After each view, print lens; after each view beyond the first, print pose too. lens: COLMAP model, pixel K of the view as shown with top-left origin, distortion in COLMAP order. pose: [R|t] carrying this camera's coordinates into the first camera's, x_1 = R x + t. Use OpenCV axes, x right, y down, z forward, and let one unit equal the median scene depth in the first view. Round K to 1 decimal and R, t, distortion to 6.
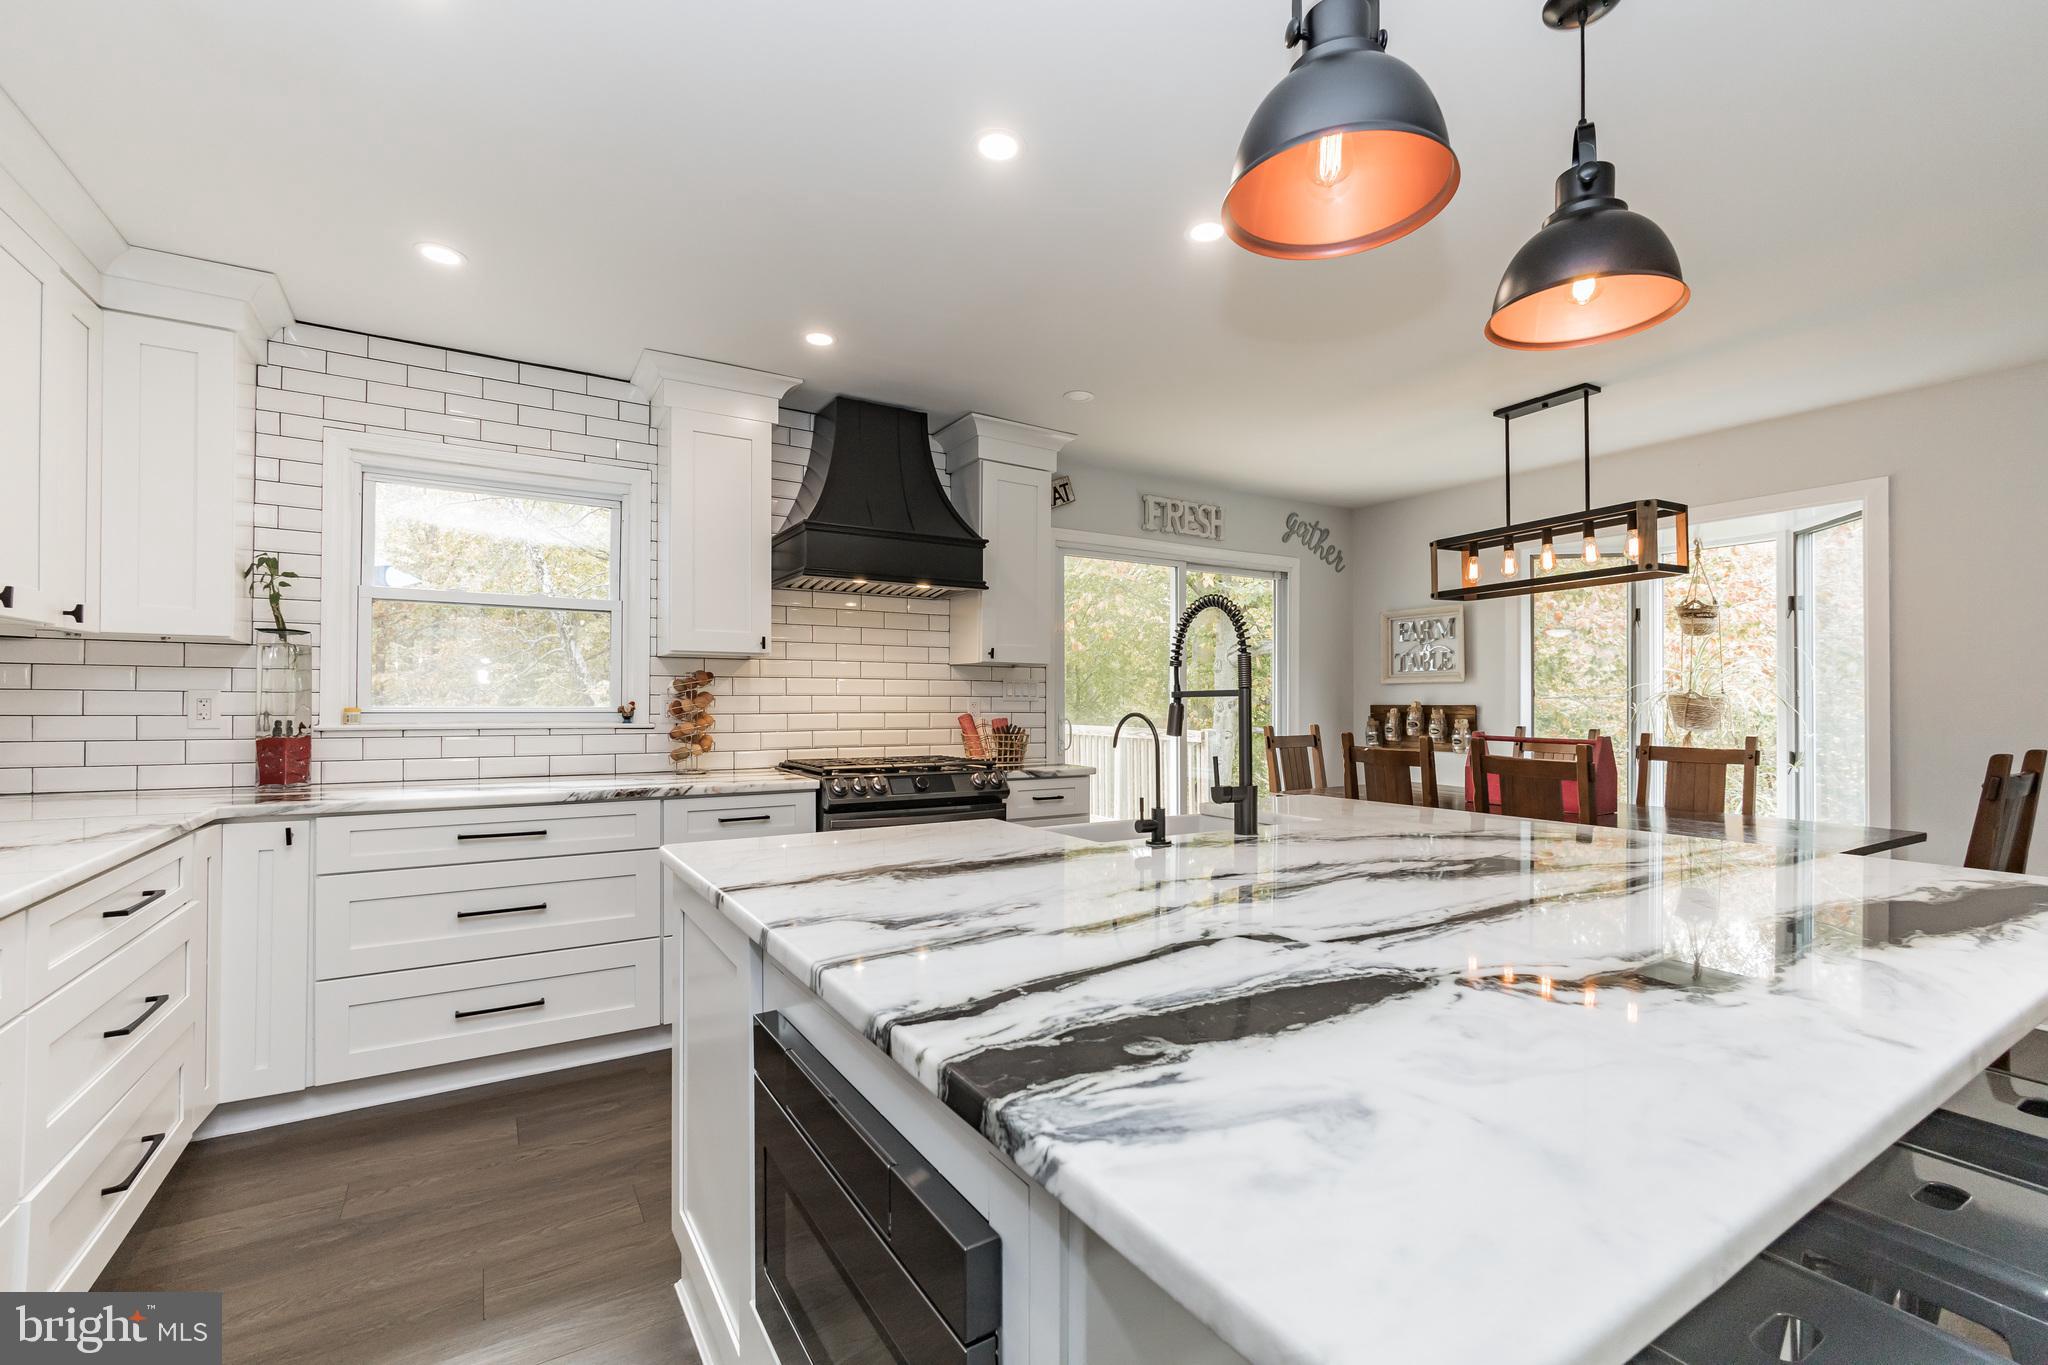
lens RADIAL K [[883.1, 0, 1030.5], [0, 883.1, 700.9], [0, 0, 1]] dist [0.001521, 0.000683]
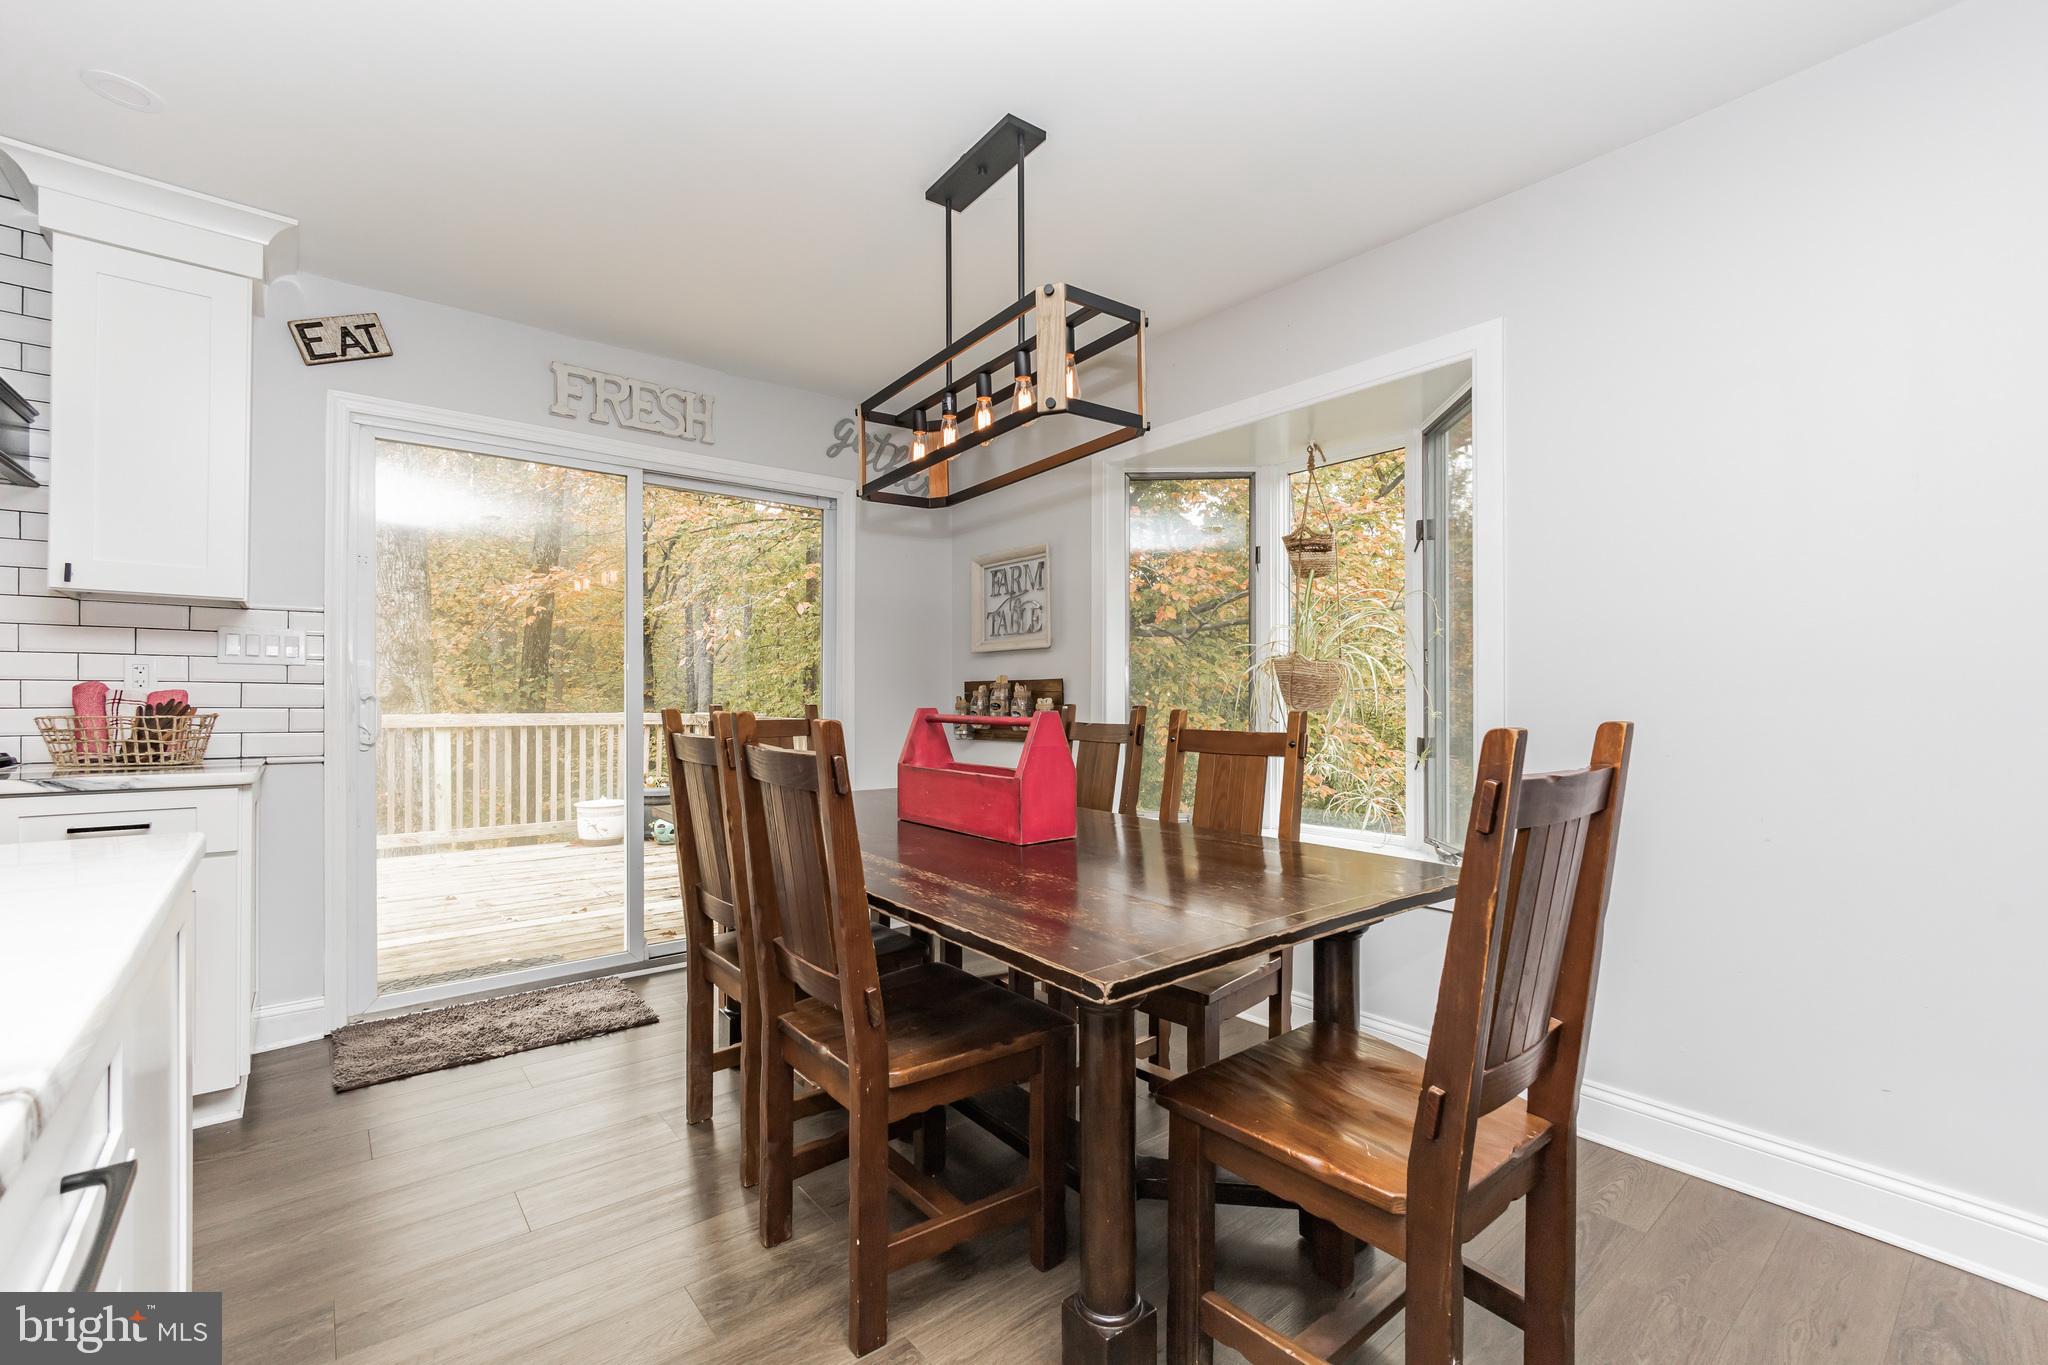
lens RADIAL K [[883.1, 0, 1012.7], [0, 883.1, 696.6], [0, 0, 1]] dist [0.001521, 0.000683]
pose [[0.992934, -0.000083, 0.118664, 0.548732], [0.000135, 1.000000, -0.000431, 0.029180], [-0.118664, 0.000444, 0.992934, 0.404245]]
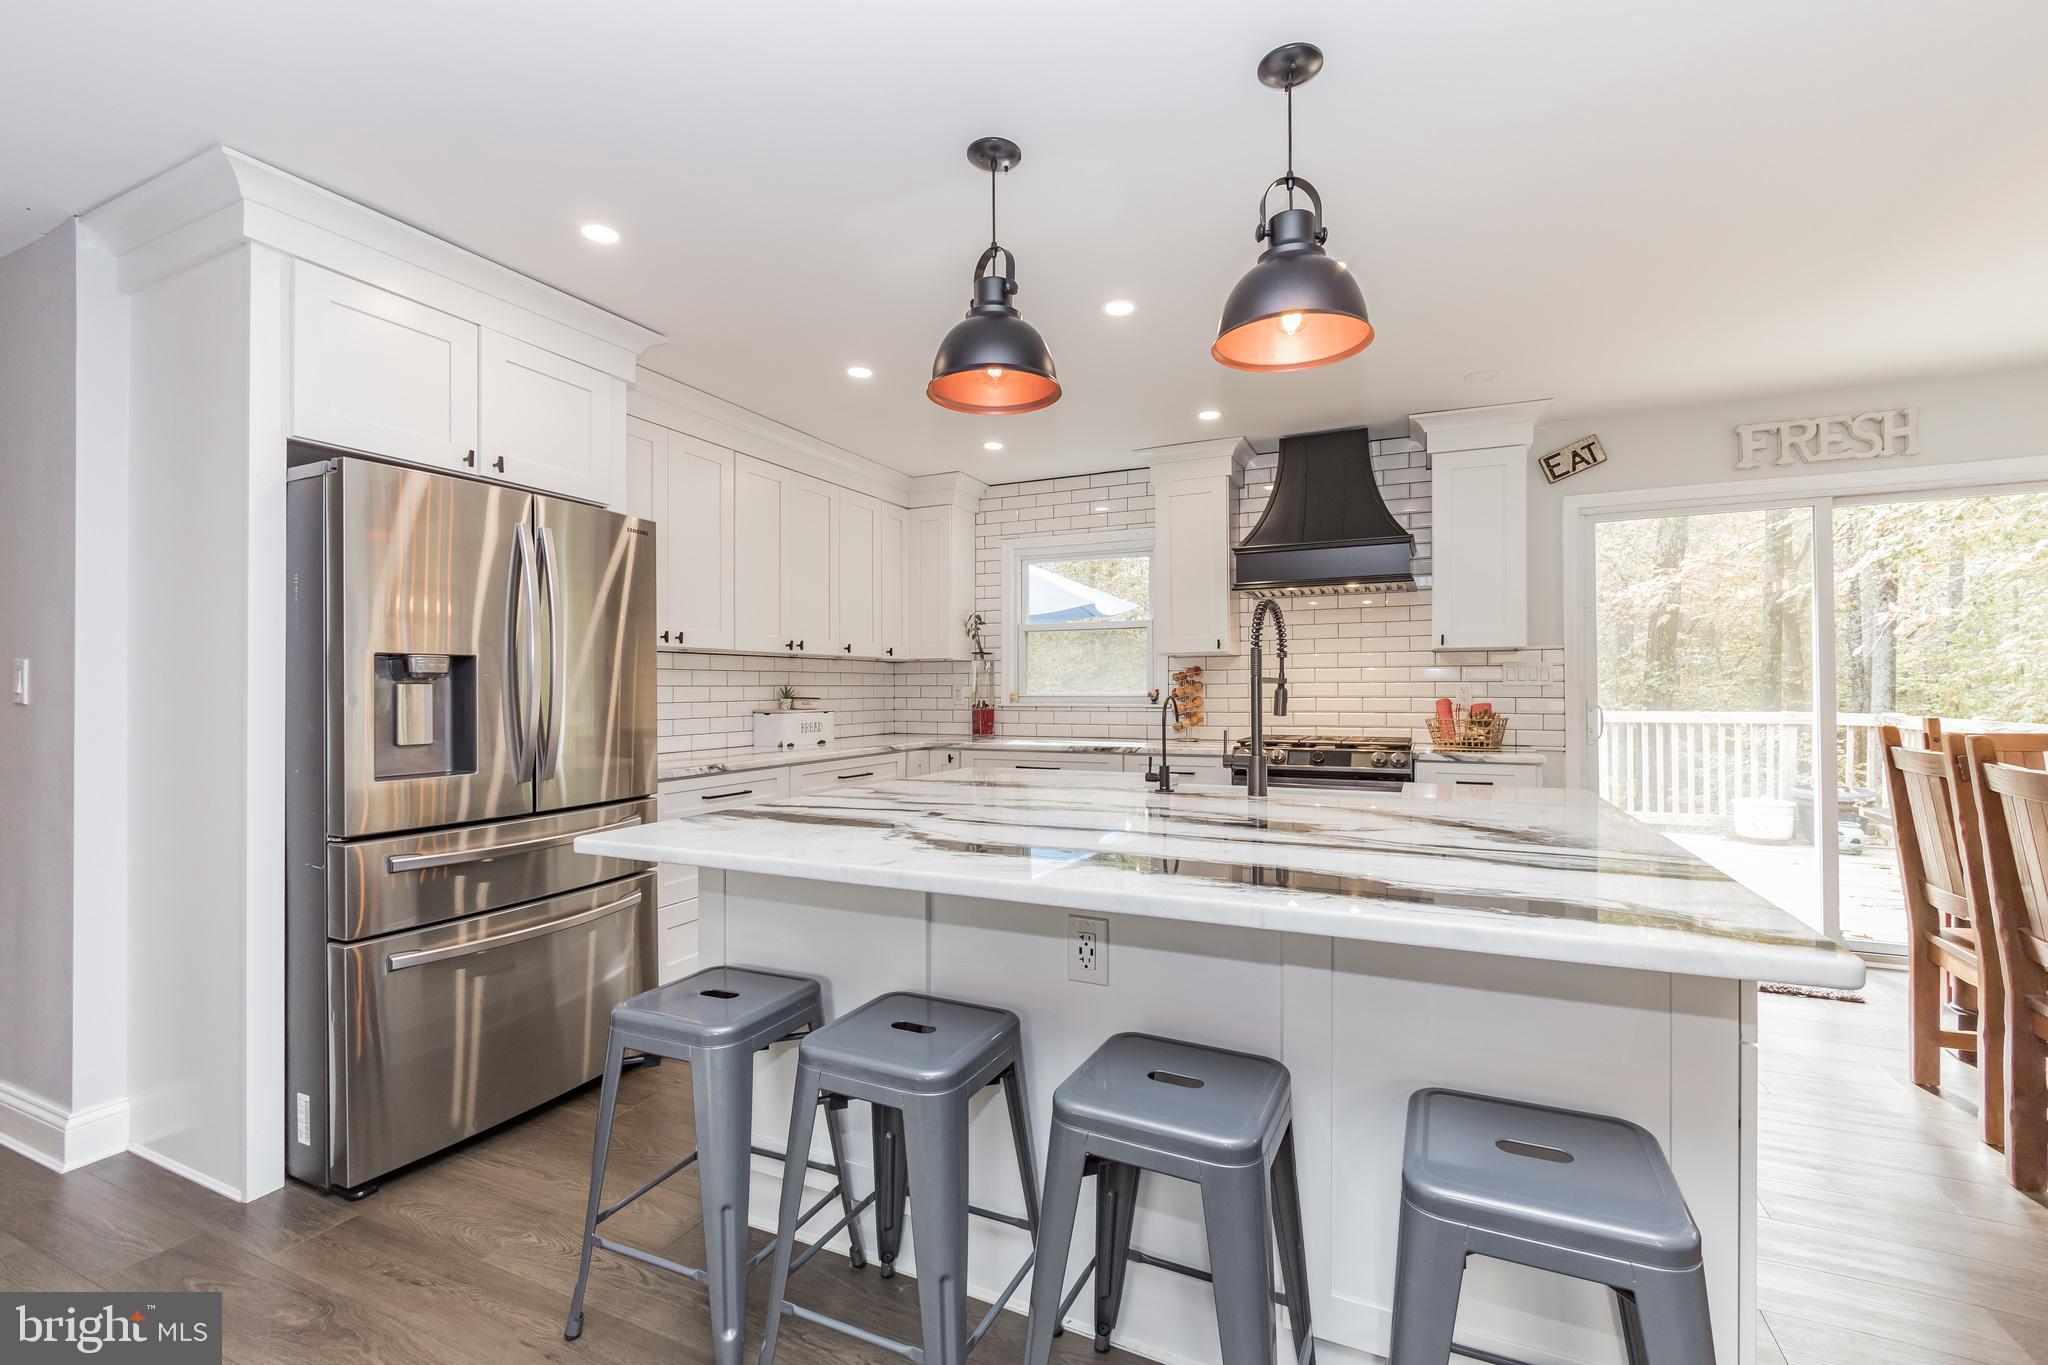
lens RADIAL K [[883.1, 0, 1013.9], [0, 883.1, 684.5], [0, 0, 1]] dist [0.001521, 0.000683]
pose [[0.551129, -0.009584, -0.834365, 0.601584], [0.009631, 0.999940, -0.005124, -0.001653], [0.834365, -0.005211, 0.551188, 0.014453]]
